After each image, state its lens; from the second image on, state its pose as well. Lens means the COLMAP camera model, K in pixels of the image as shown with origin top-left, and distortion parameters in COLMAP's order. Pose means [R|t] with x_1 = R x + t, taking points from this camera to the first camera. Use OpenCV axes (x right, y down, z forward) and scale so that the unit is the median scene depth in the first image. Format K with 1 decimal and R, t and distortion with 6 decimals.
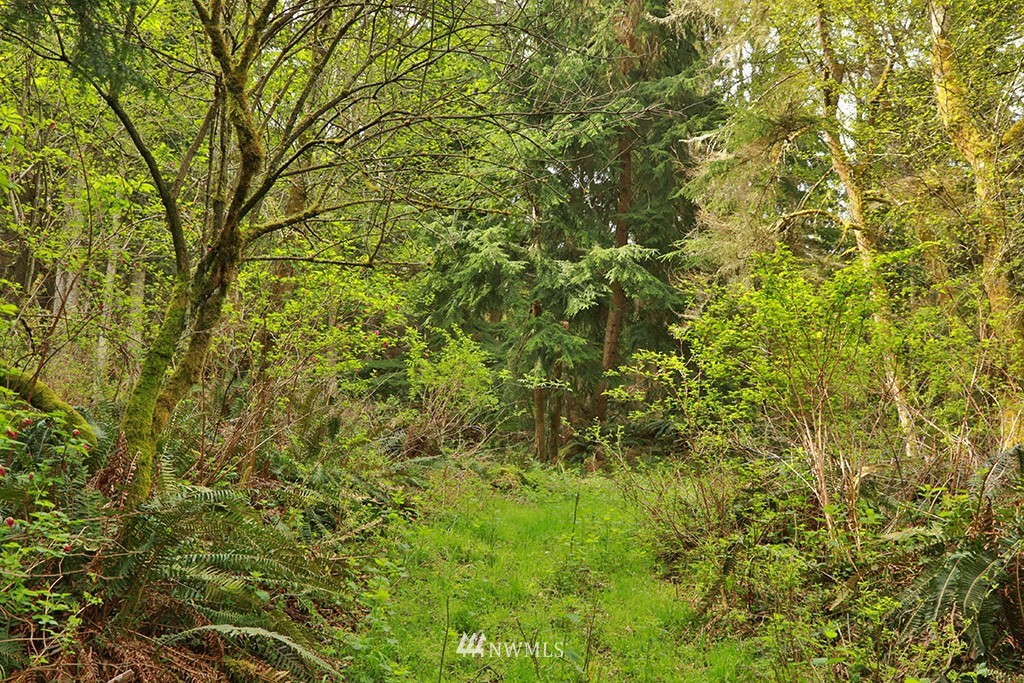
lens RADIAL K [[955.6, 0, 512.0], [0, 955.6, 341.5], [0, 0, 1]] dist [-0.000583, -0.000301]
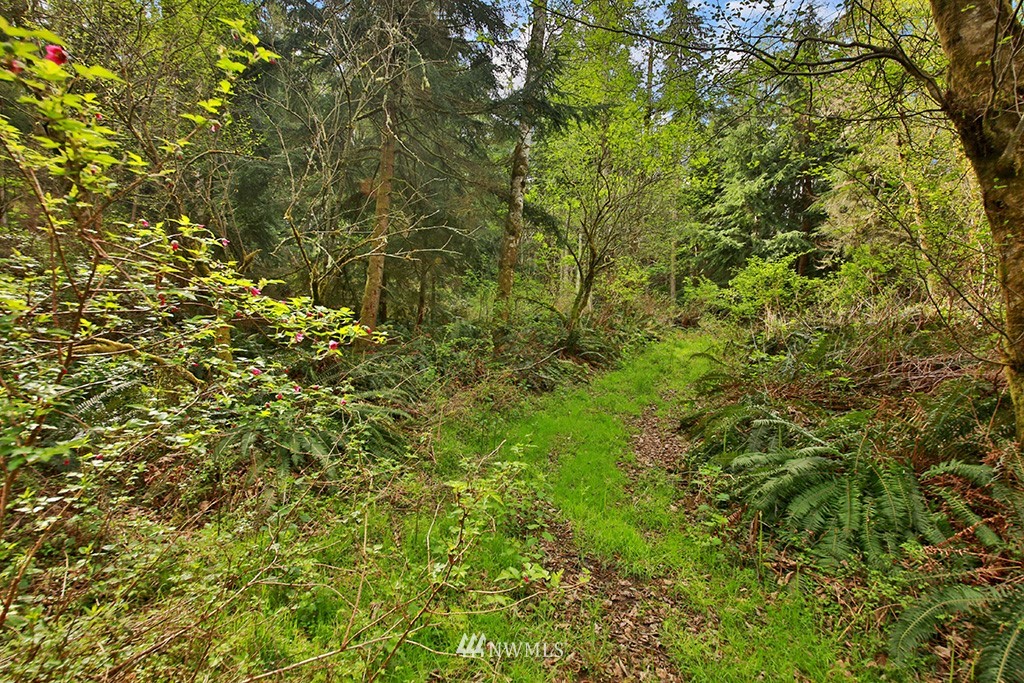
lens RADIAL K [[473.9, 0, 512.0], [0, 473.9, 341.5], [0, 0, 1]] dist [-0.000045, -0.000011]
pose [[0.842421, 0.008253, -0.538756, 0.163385], [0.066797, 0.990570, 0.119621, -0.021570], [0.534663, -0.136759, 0.833926, -0.302050]]
